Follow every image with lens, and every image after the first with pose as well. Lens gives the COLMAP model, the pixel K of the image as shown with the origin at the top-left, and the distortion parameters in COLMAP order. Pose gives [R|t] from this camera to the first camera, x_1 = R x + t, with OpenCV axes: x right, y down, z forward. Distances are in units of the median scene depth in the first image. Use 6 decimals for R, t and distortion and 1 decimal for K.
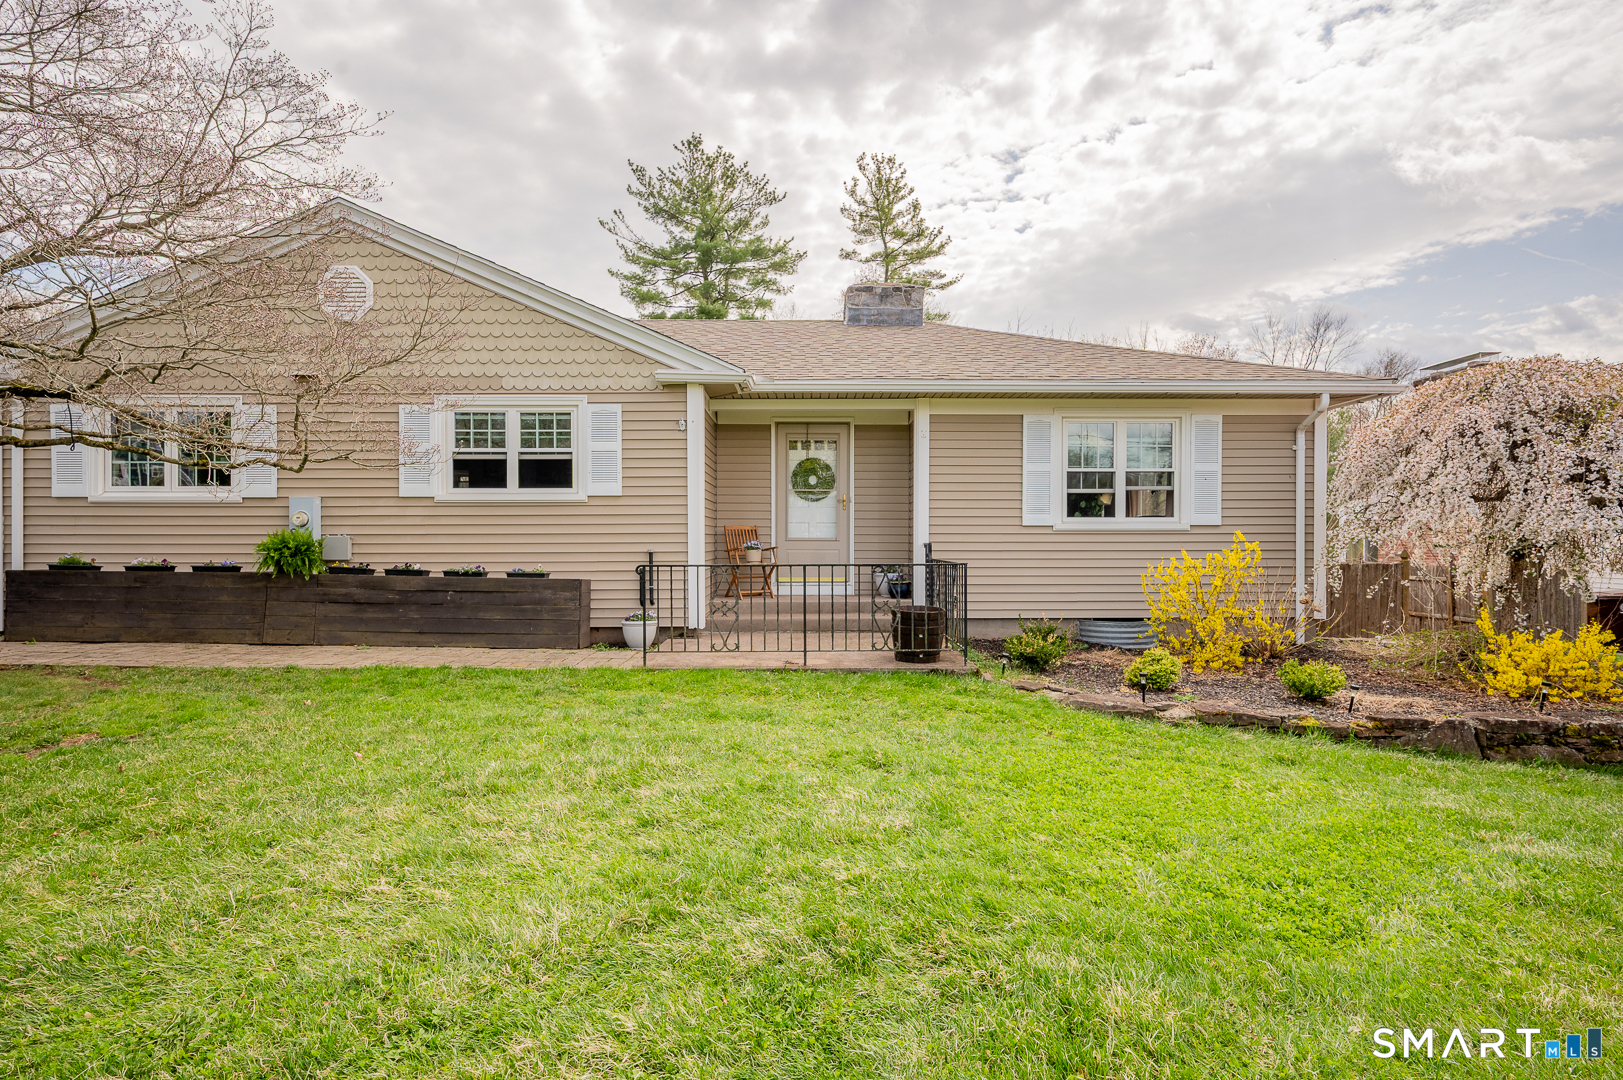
lens RADIAL K [[809.0, 0, 819.1], [0, 809.0, 548.7], [0, 0, 1]] dist [0.003413, -0.000296]
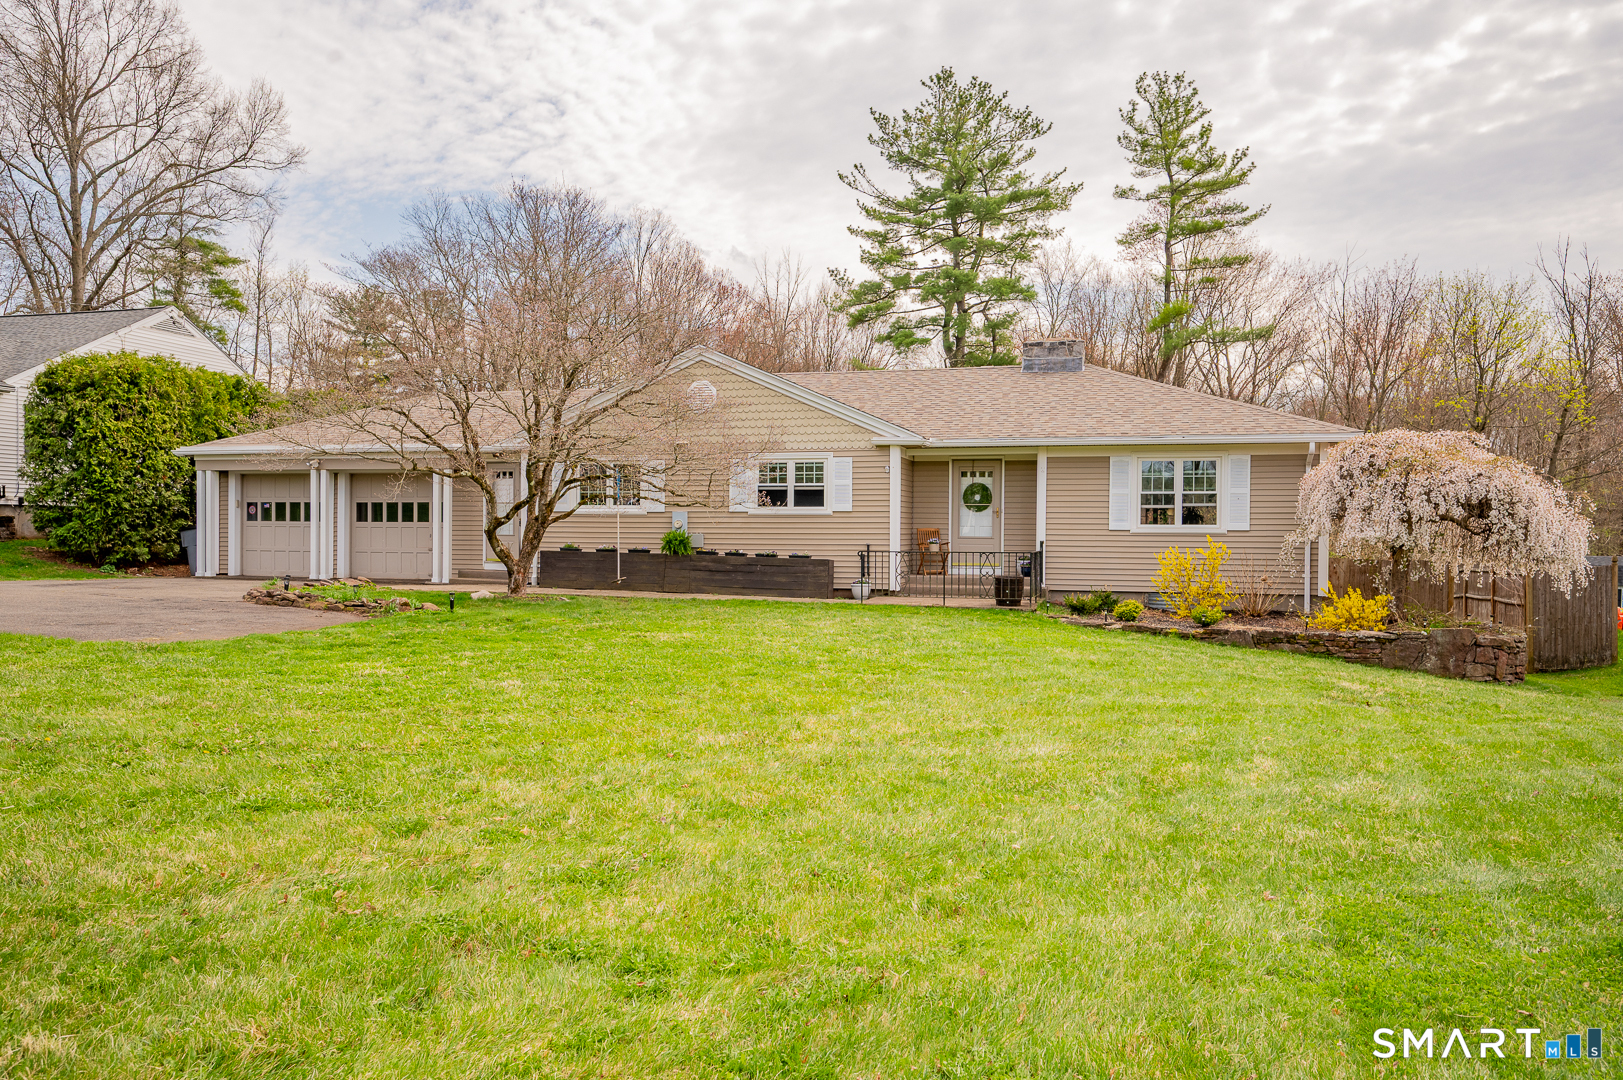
lens RADIAL K [[1177.2, 0, 813.7], [0, 1177.2, 539.9], [0, 0, 1]] dist [-0.007080, -0.000713]
pose [[0.960814, 0.009175, -0.277043, 0.329880], [-0.009706, 0.999953, -0.000545, -0.002861], [0.277025, 0.003213, 0.960857, -1.266114]]
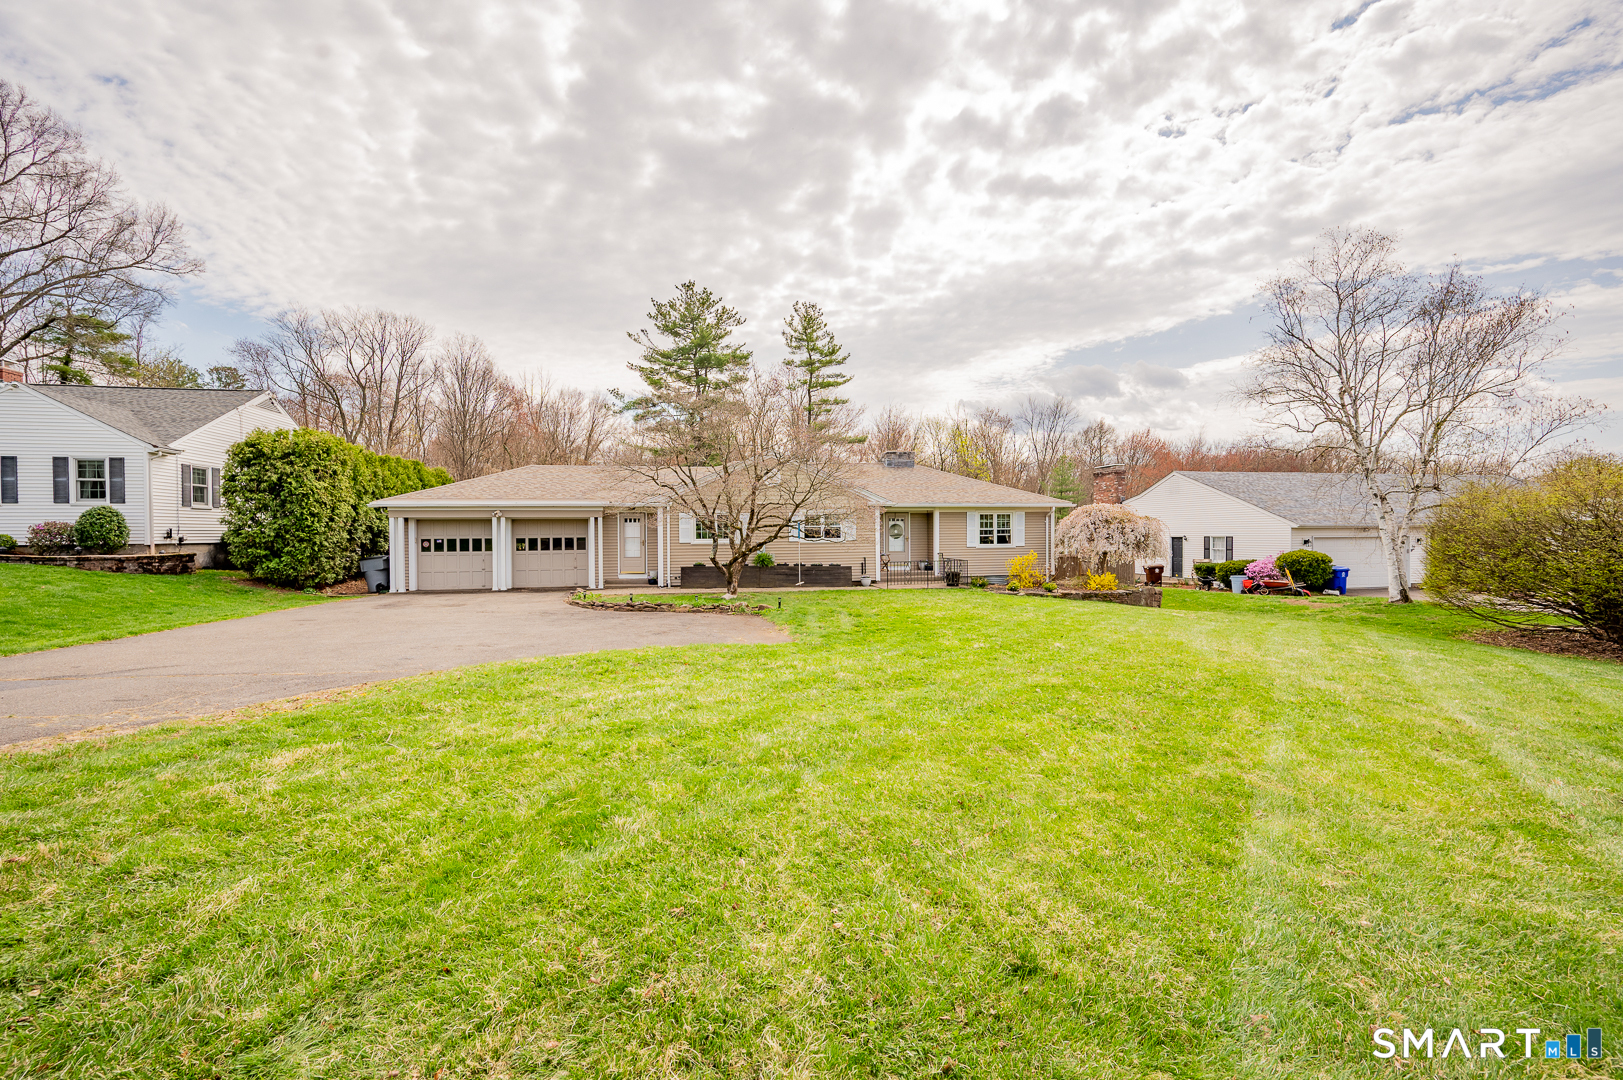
lens RADIAL K [[655.9, 0, 807.7], [0, 655.9, 537.0], [0, 0, 1]] dist [0.002116, -0.000140]
pose [[0.982560, -0.009720, 0.185693, -0.839760], [0.009943, 0.999951, -0.000271, -0.072898], [-0.185681, 0.002113, 0.982608, -1.412735]]
